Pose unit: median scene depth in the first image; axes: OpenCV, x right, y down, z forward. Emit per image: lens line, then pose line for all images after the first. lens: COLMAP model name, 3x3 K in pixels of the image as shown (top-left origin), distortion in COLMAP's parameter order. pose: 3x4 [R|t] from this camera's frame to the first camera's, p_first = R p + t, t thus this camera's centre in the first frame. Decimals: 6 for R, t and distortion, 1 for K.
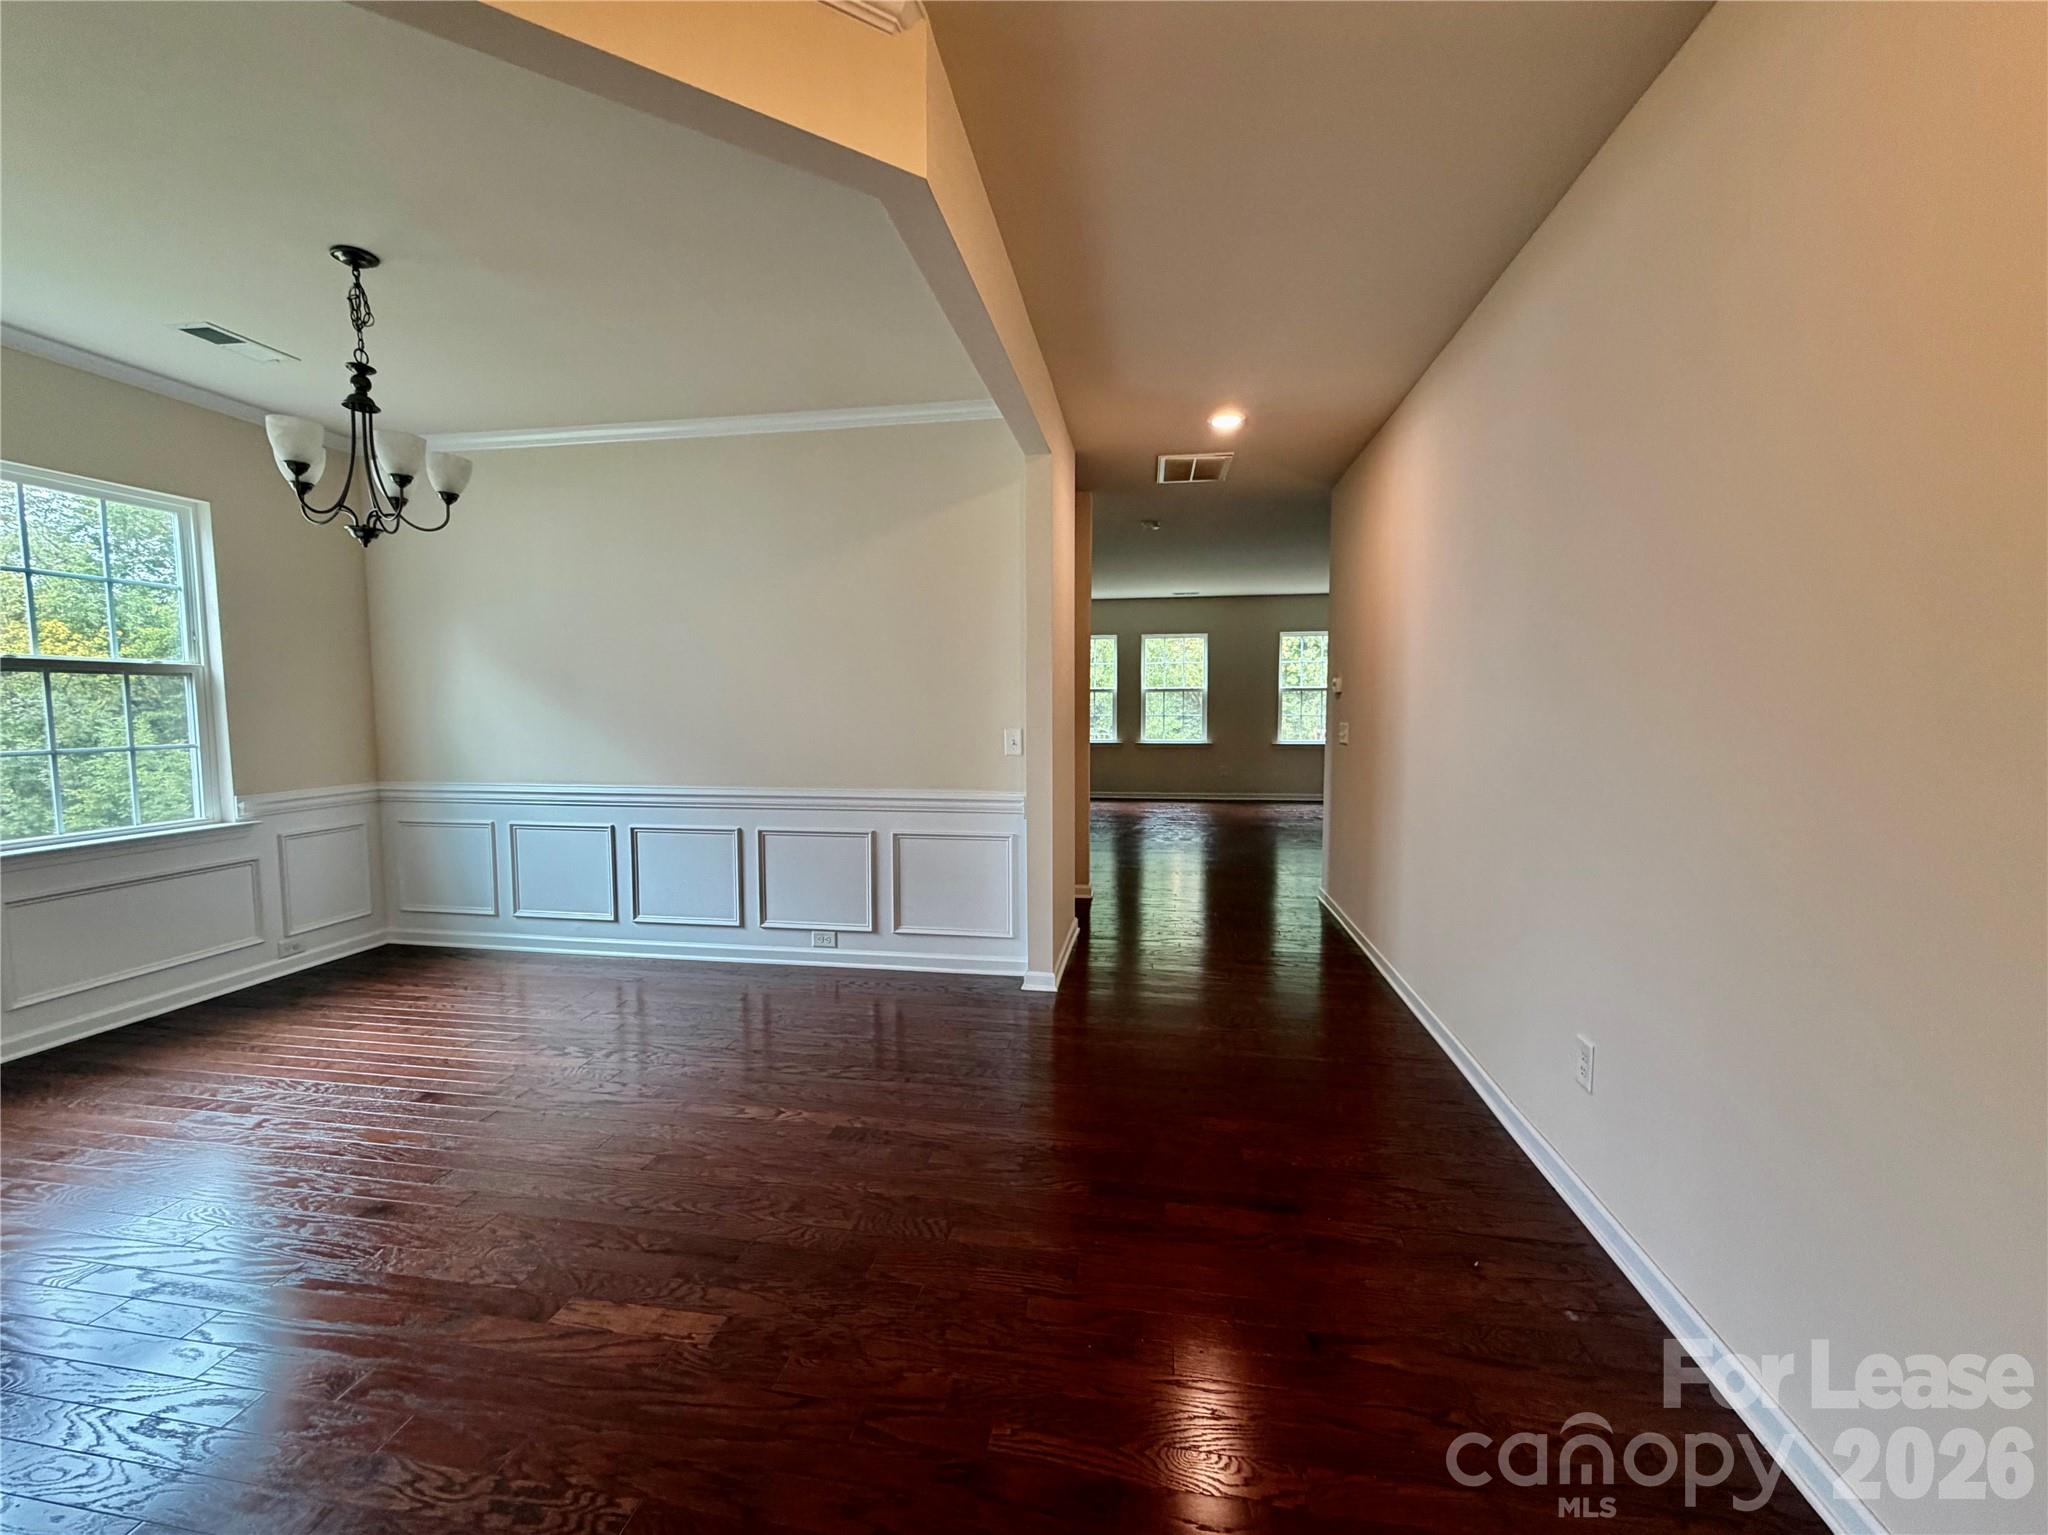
lens RADIAL K [[833.2, 0, 1024.0], [0, 833.2, 767.5], [0, 0, 1]] dist [-0.000071, -0.000178]
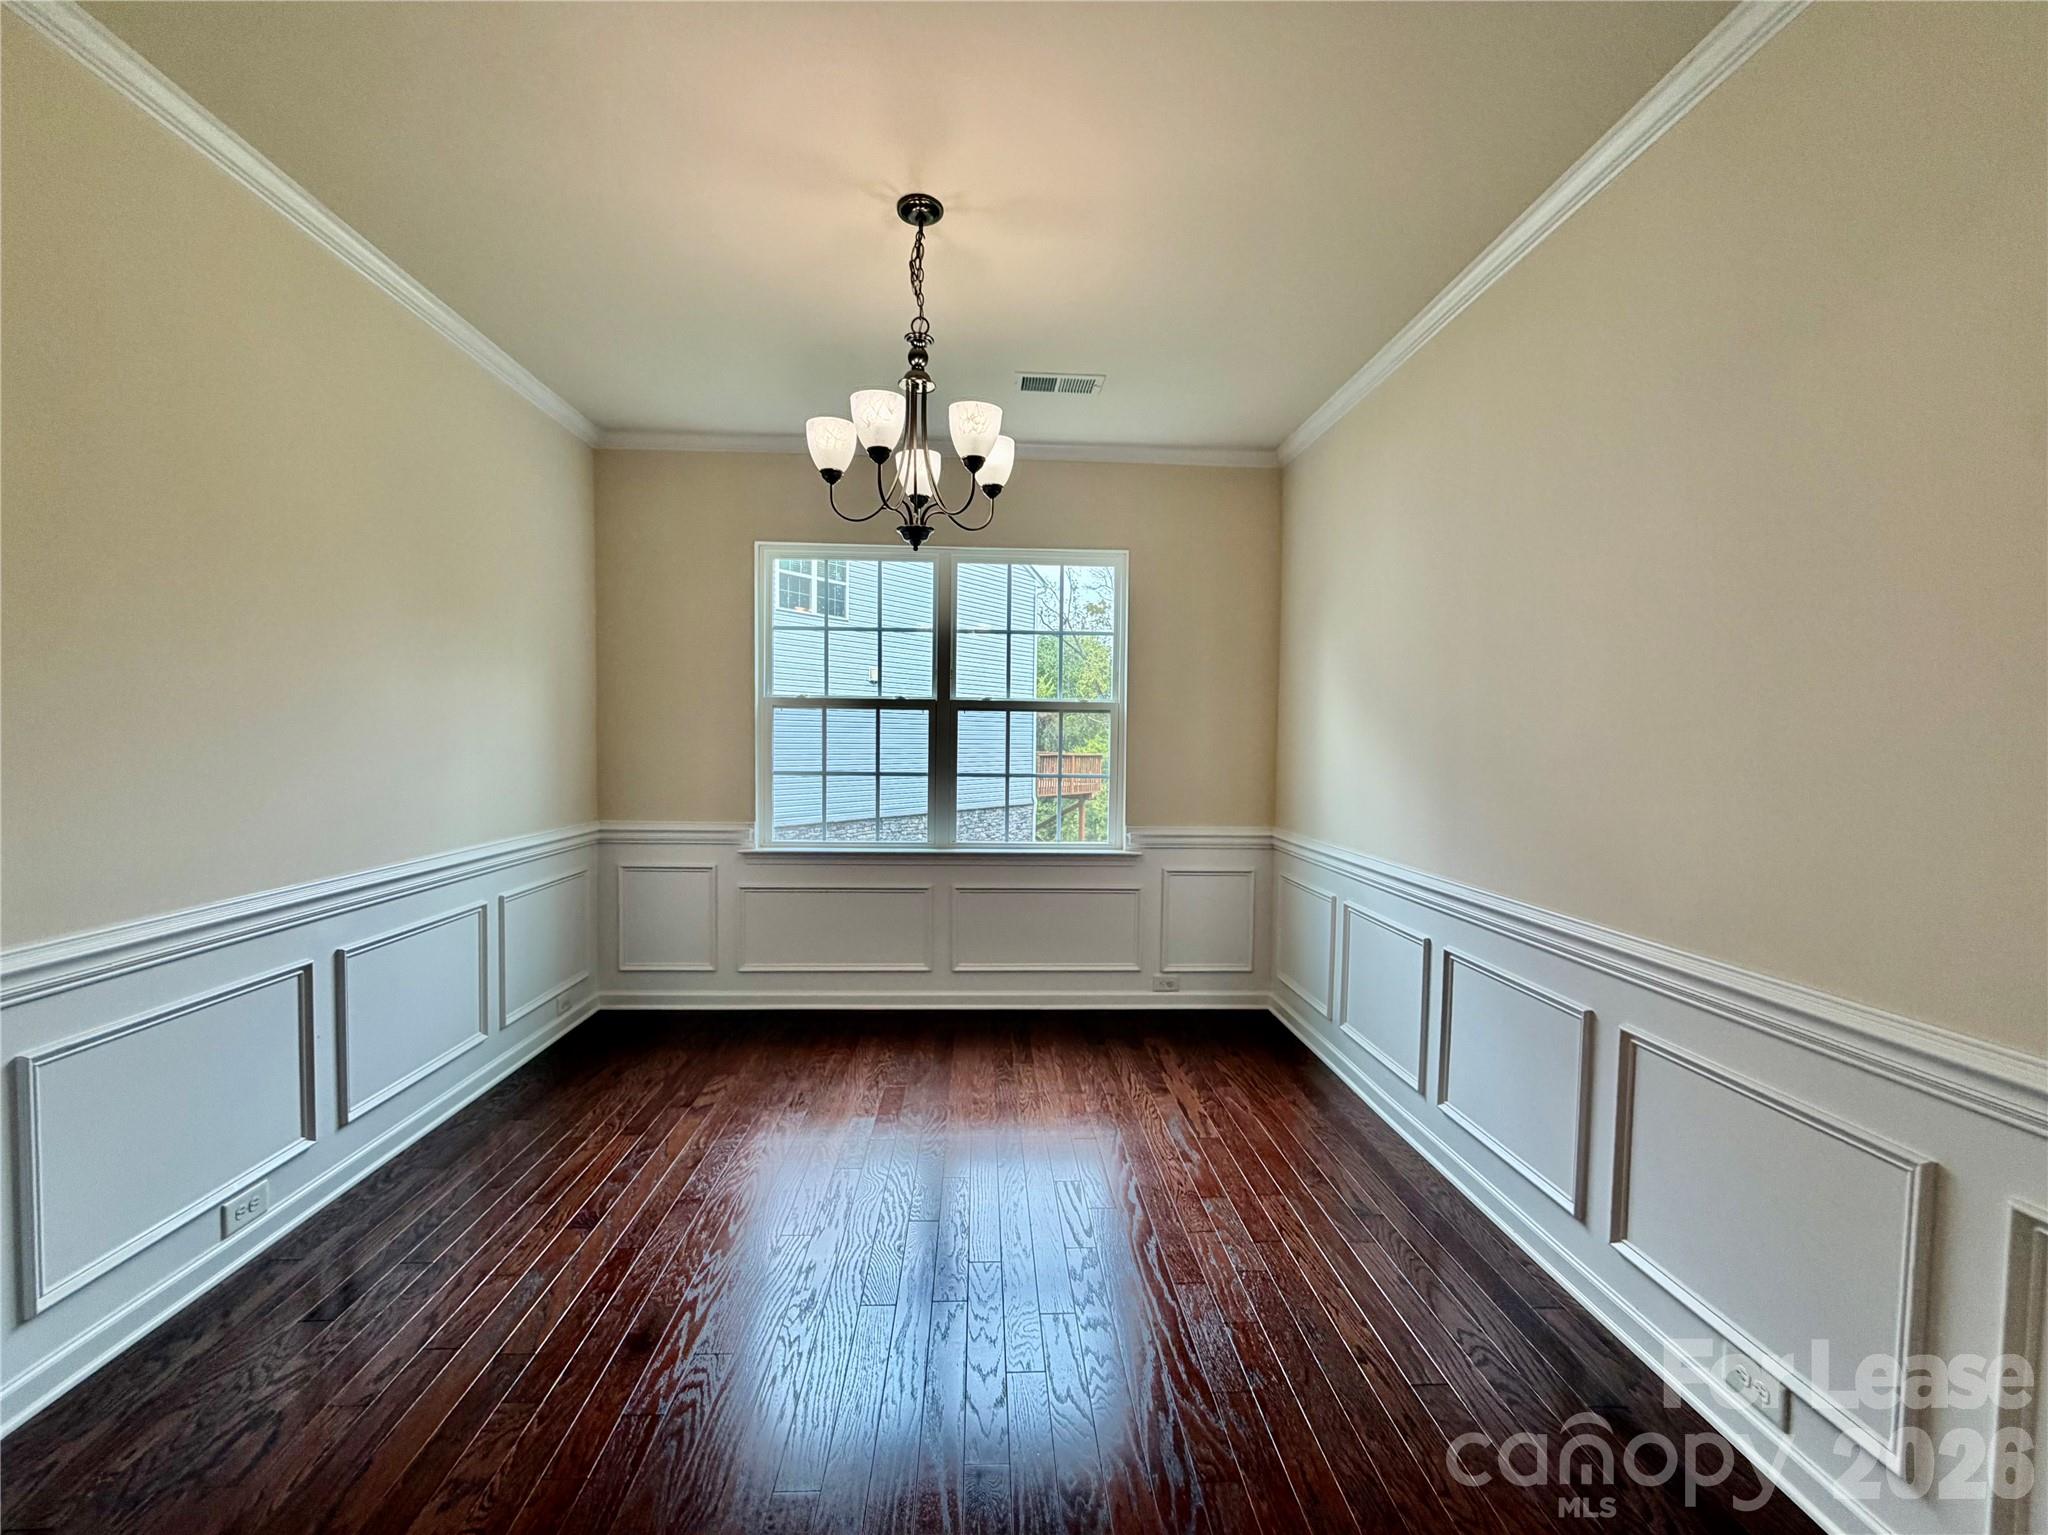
lens RADIAL K [[833.2, 0, 1024.0], [0, 833.2, 767.5], [0, 0, 1]] dist [-0.000071, -0.000178]
pose [[0.203983, 0.041692, -0.978086, 0.048902], [-0.090095, 0.995652, 0.023651, -0.049789], [0.974820, 0.083296, 0.206853, 0.621091]]
